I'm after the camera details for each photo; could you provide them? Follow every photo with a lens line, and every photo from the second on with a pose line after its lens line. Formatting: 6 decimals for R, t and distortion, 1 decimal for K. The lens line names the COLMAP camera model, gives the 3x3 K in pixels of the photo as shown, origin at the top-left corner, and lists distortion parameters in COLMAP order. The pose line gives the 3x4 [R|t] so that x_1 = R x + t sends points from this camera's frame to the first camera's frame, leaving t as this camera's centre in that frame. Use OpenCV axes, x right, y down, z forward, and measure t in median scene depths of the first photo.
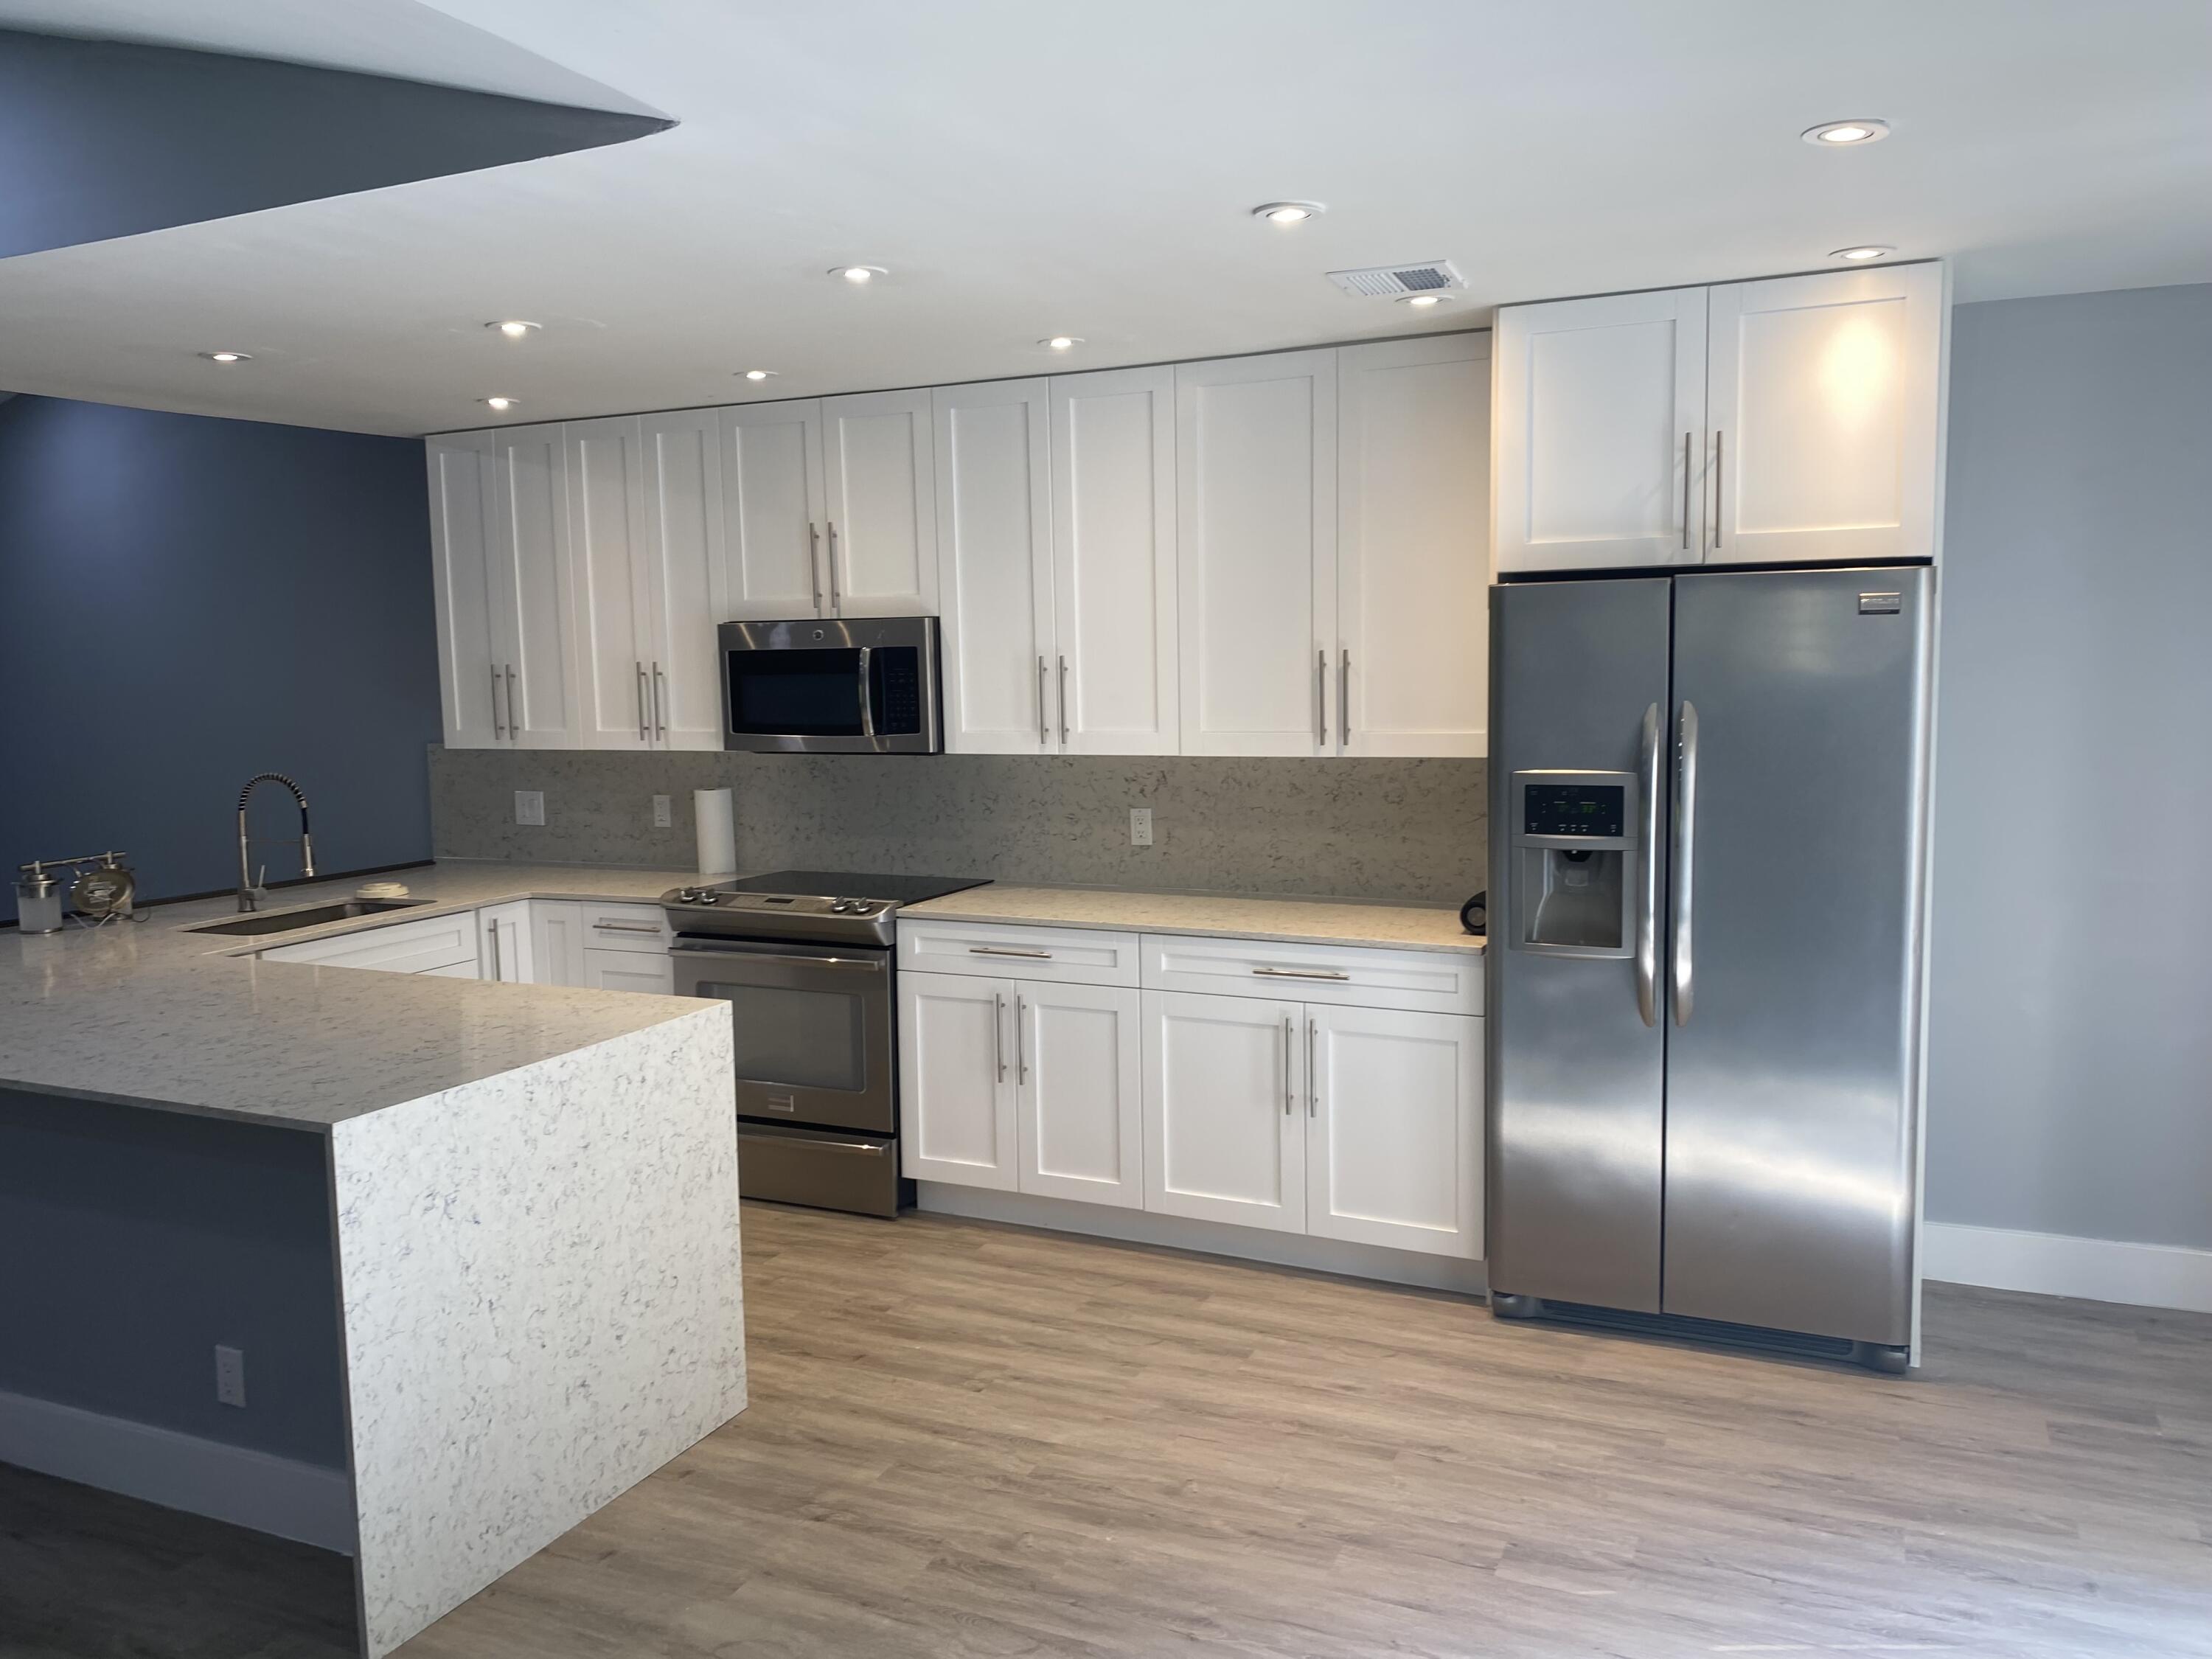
lens RADIAL K [[1686.7, 0, 1106.0], [0, 1686.7, 829.5], [0, 0, 1]] dist [0.111062, -0.235950]
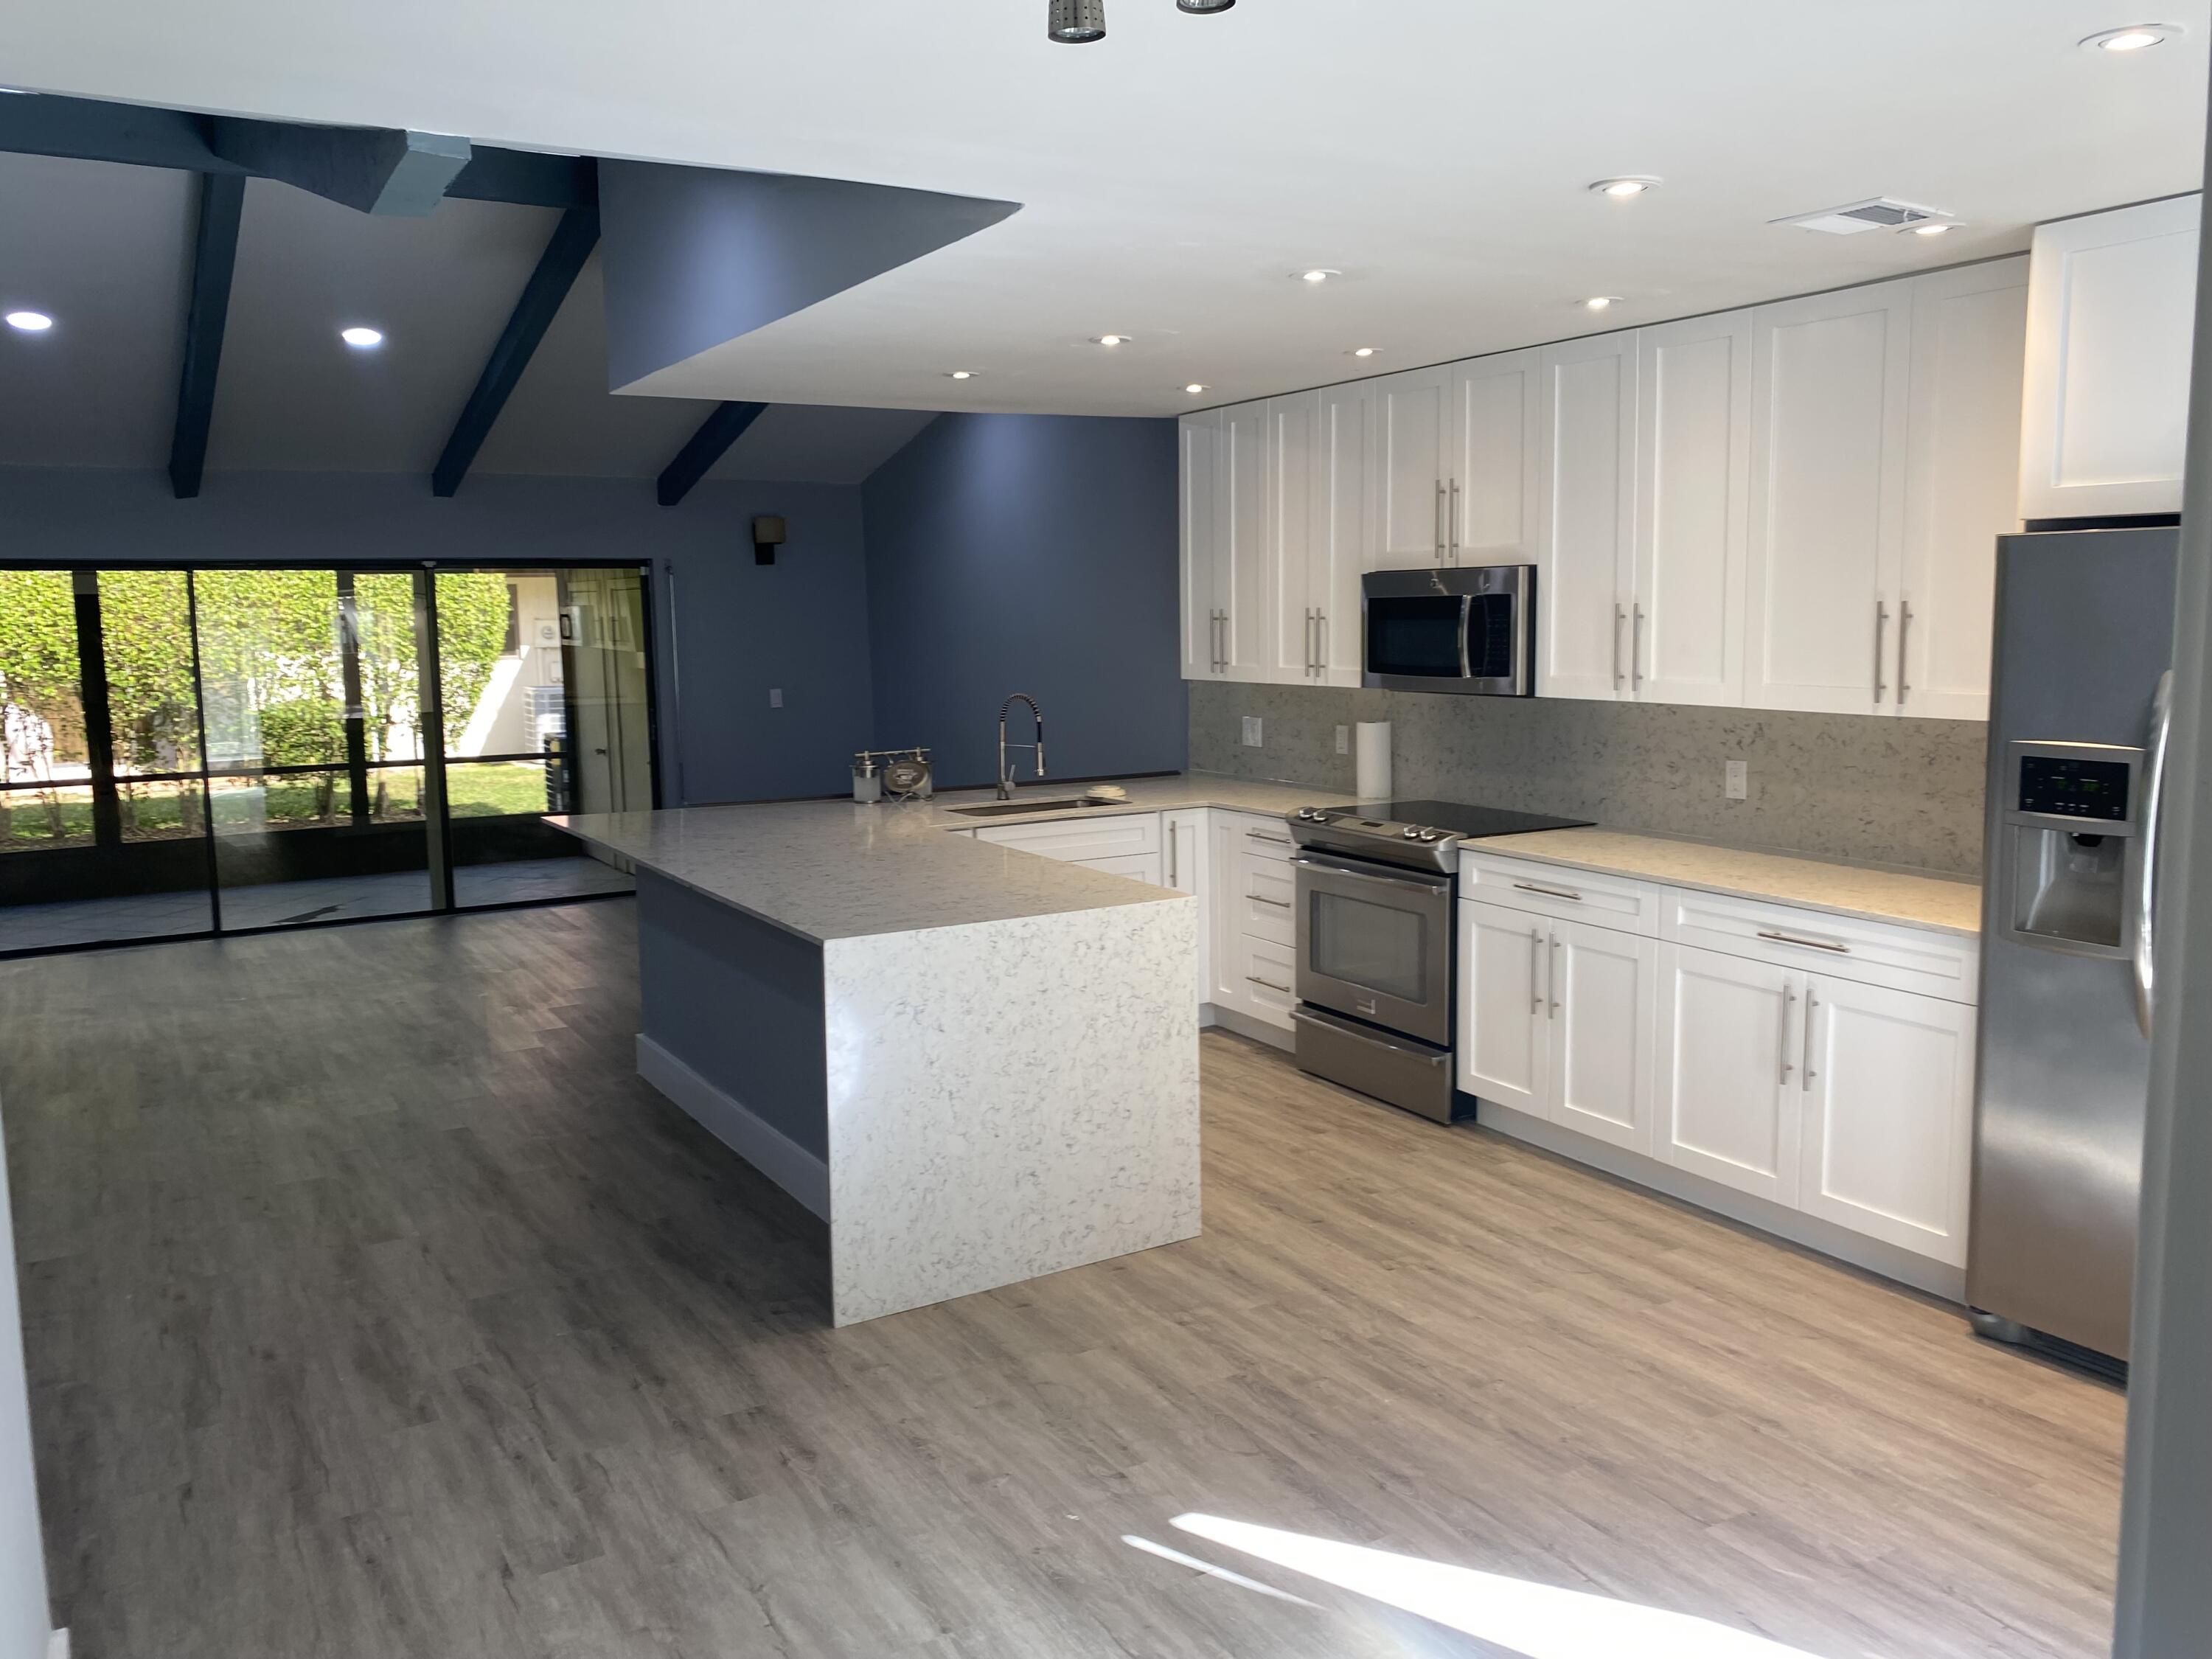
lens RADIAL K [[1695.7, 0, 1106.0], [0, 1695.7, 799.6], [0, 0, 1]] dist [0.120812, -0.174524]
pose [[0.831351, 0.072624, -0.550983, 0.332333], [-0.060729, 0.997359, 0.039829, -0.009541], [0.552420, 0.000349, 0.833566, -0.034027]]
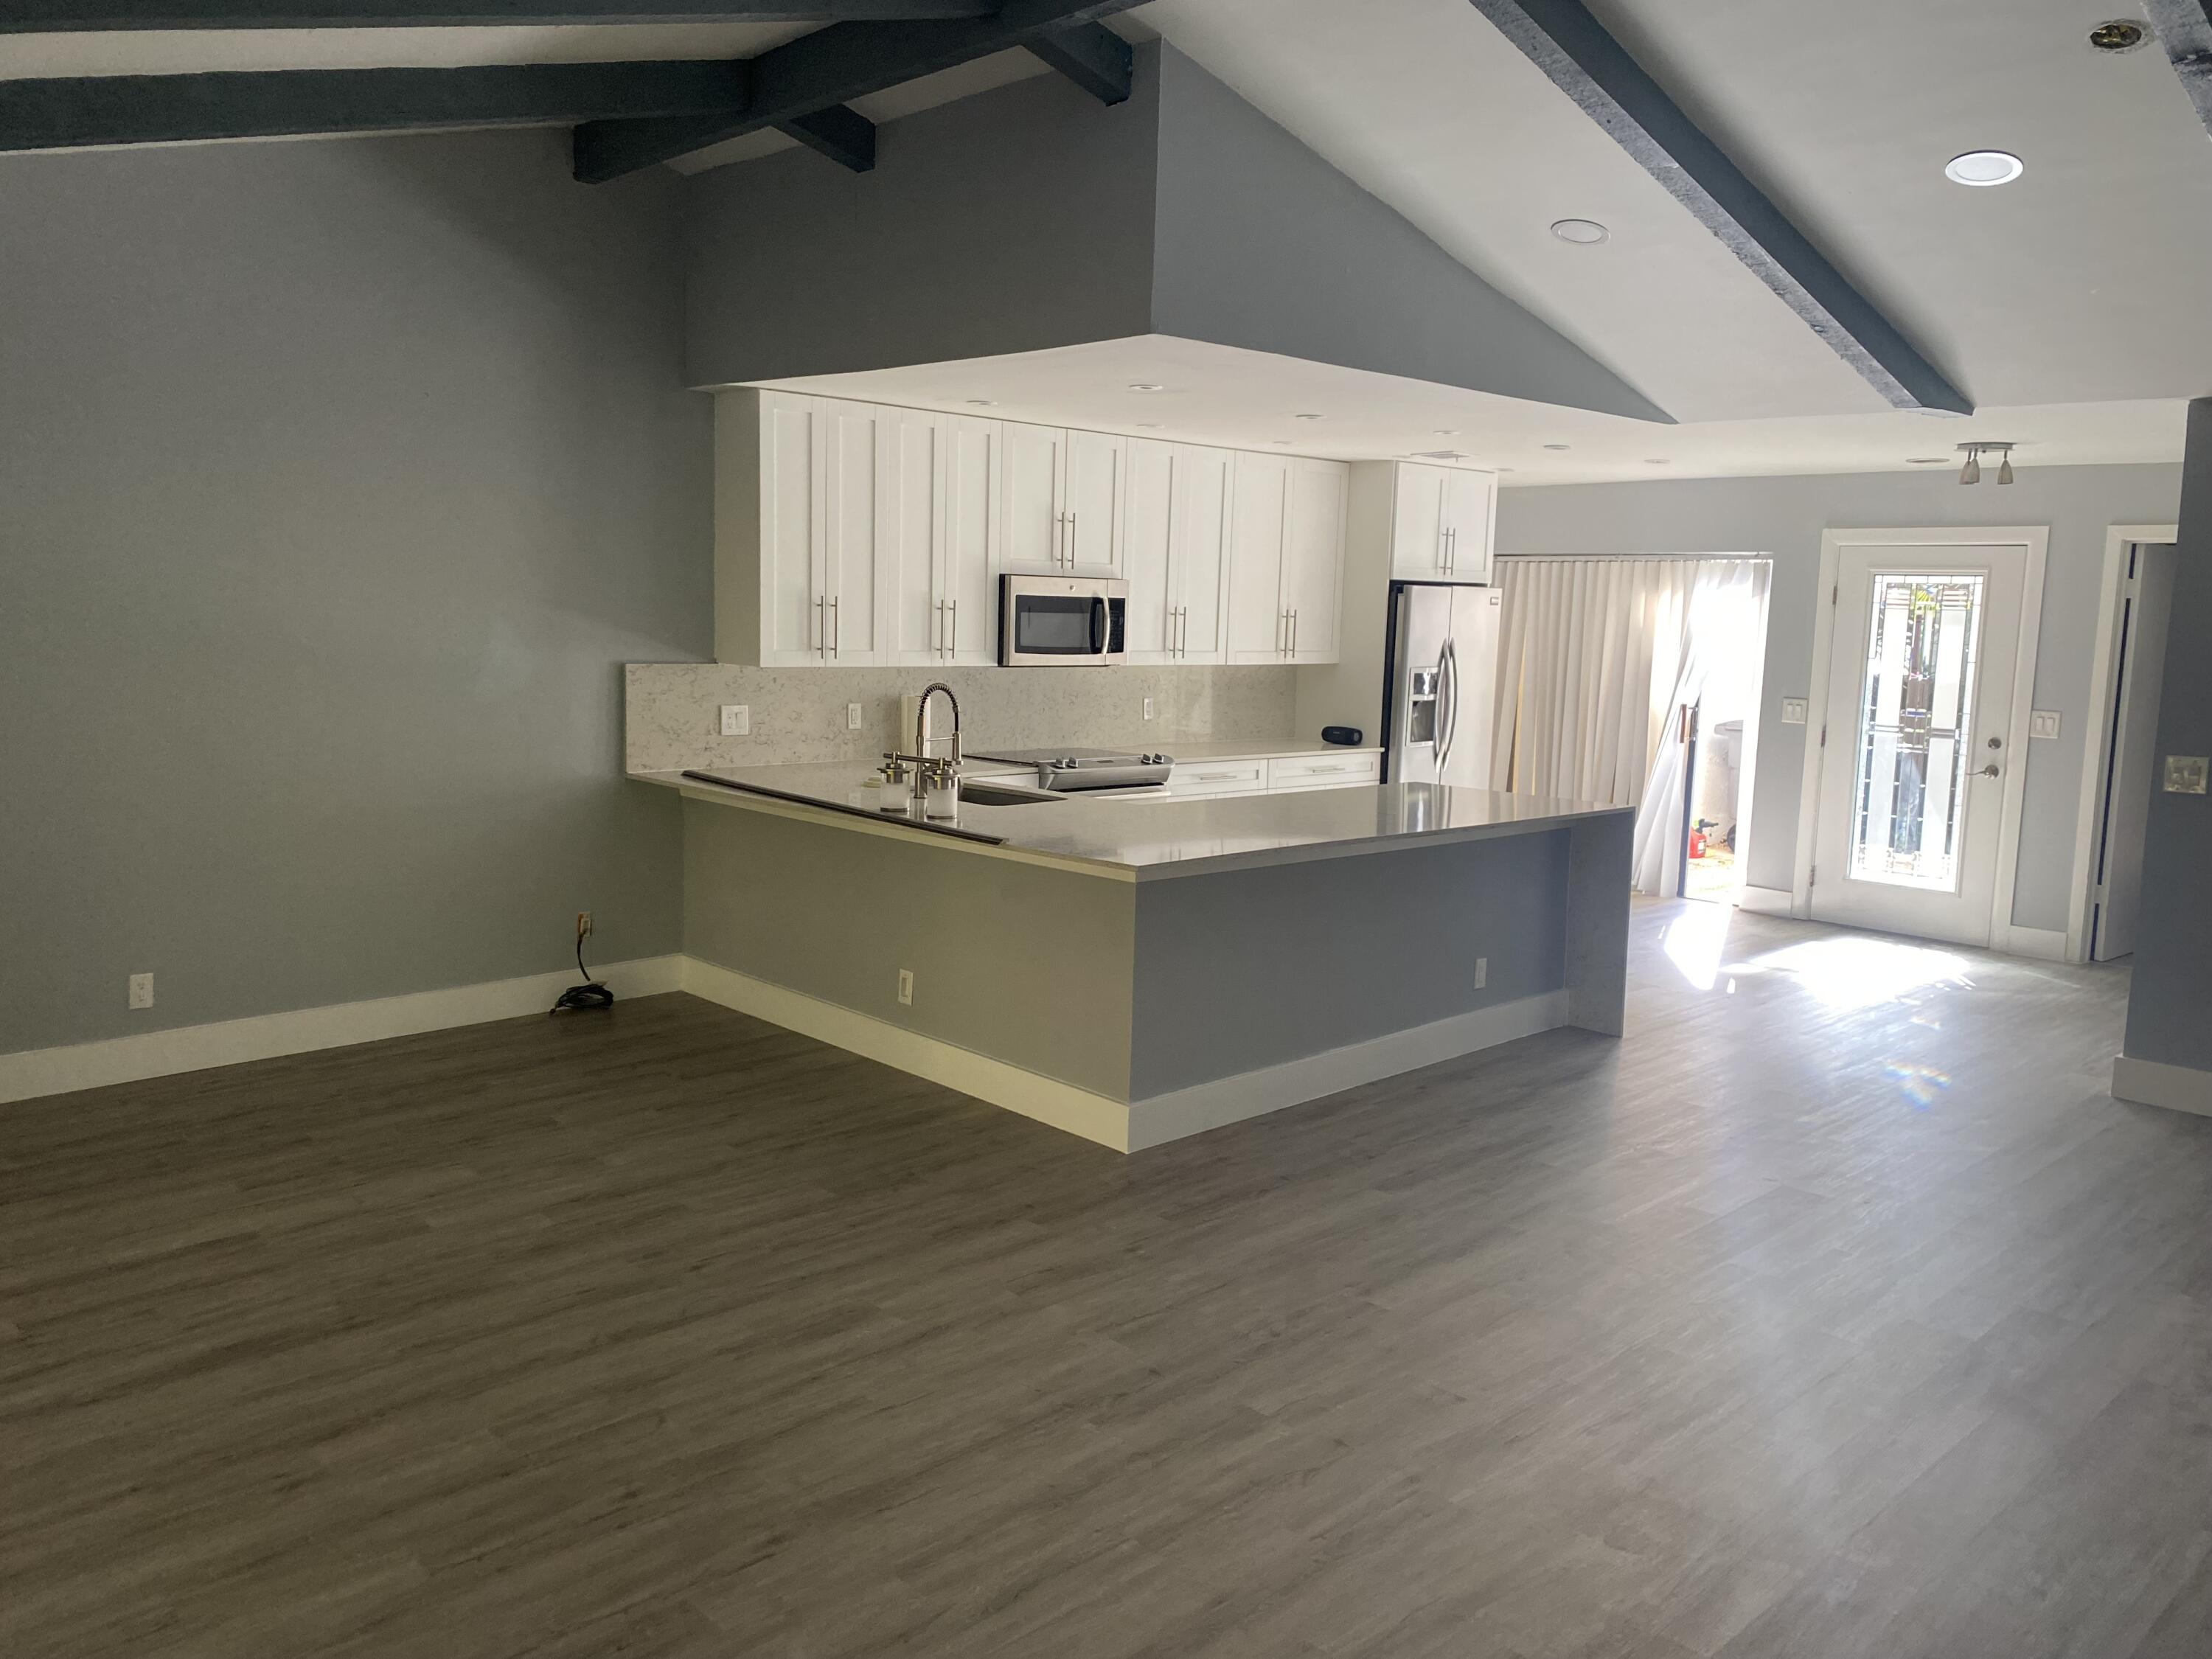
lens RADIAL K [[1686.7, 0, 1106.0], [0, 1686.7, 829.5], [0, 0, 1]] dist [0.111062, -0.235950]
pose [[0.346637, -0.094291, 0.933248, -1.959694], [0.063945, 0.994996, 0.076778, -0.016405], [-0.935817, 0.033062, 0.350931, 0.569757]]
